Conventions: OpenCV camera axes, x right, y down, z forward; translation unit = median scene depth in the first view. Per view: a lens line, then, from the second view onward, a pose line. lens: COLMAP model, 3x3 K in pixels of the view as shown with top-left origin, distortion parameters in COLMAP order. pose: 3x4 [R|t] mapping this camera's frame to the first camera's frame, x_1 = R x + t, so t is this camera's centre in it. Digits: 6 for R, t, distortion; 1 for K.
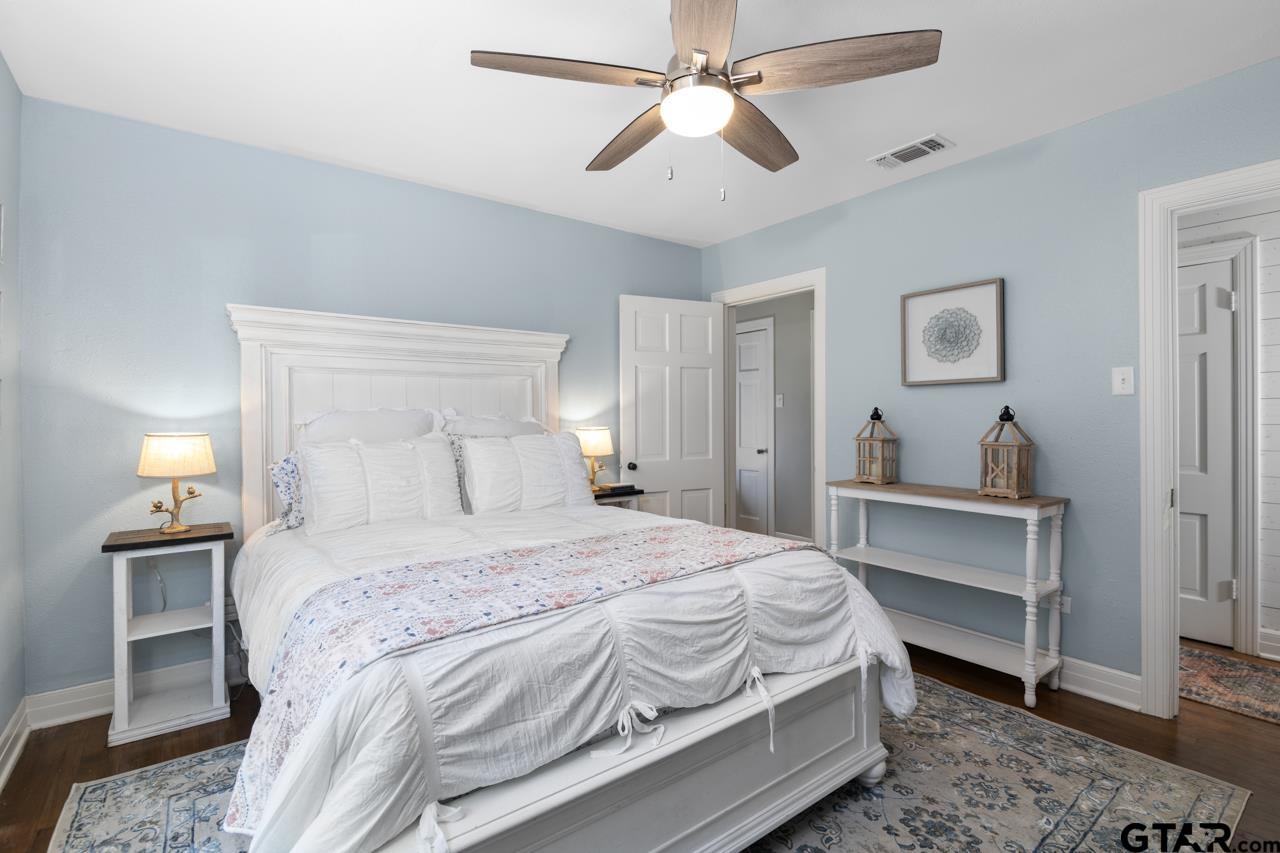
lens RADIAL K [[585.7, 0, 635.4], [0, 585.7, 418.3], [0, 0, 1]] dist [0.000693, -0.000063]
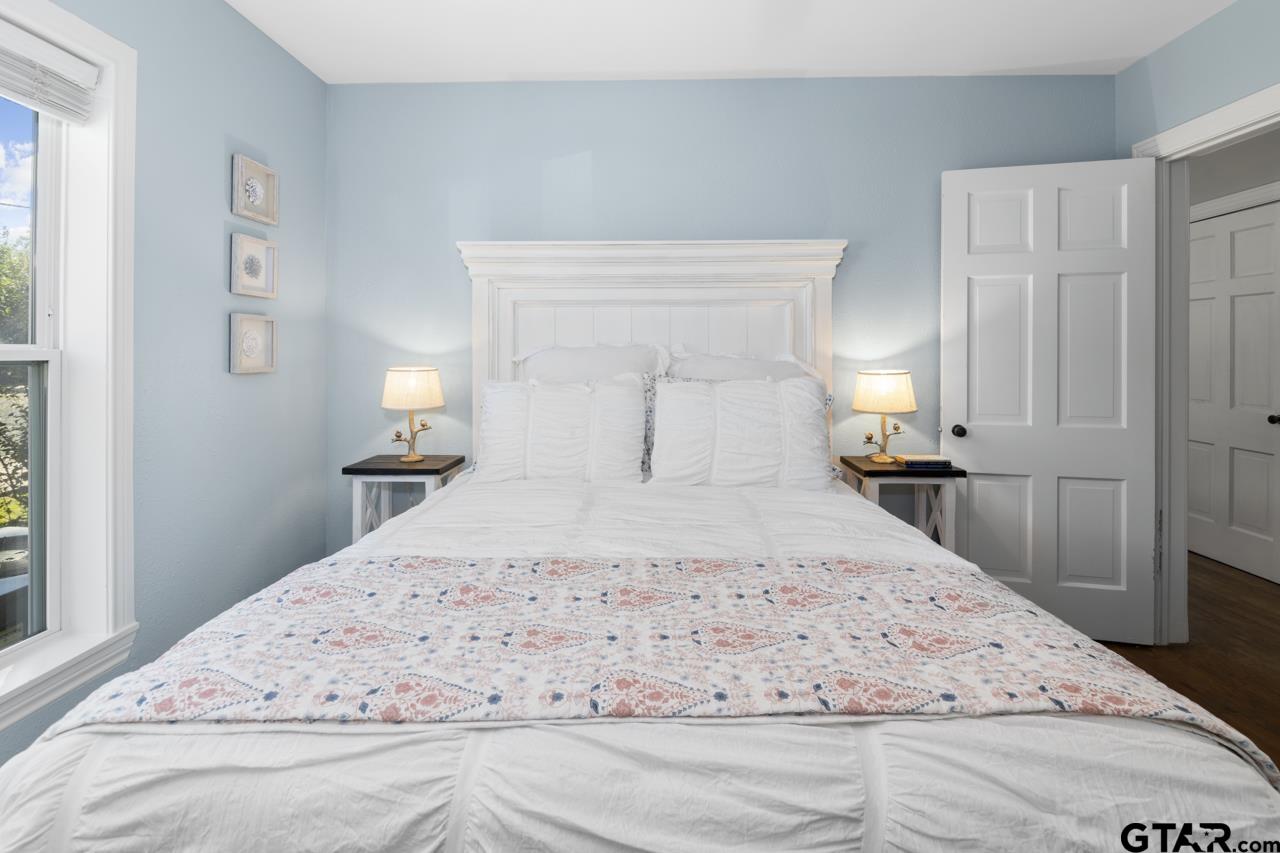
lens RADIAL K [[600.3, 0, 639.6], [0, 600.3, 361.0], [0, 0, 1]] dist [0.001122, -0.007146]
pose [[0.782470, 0.014364, -0.622522, 0.192100], [-0.006684, 0.999870, 0.014669, -0.005722], [0.622652, -0.007317, 0.782464, 0.363783]]
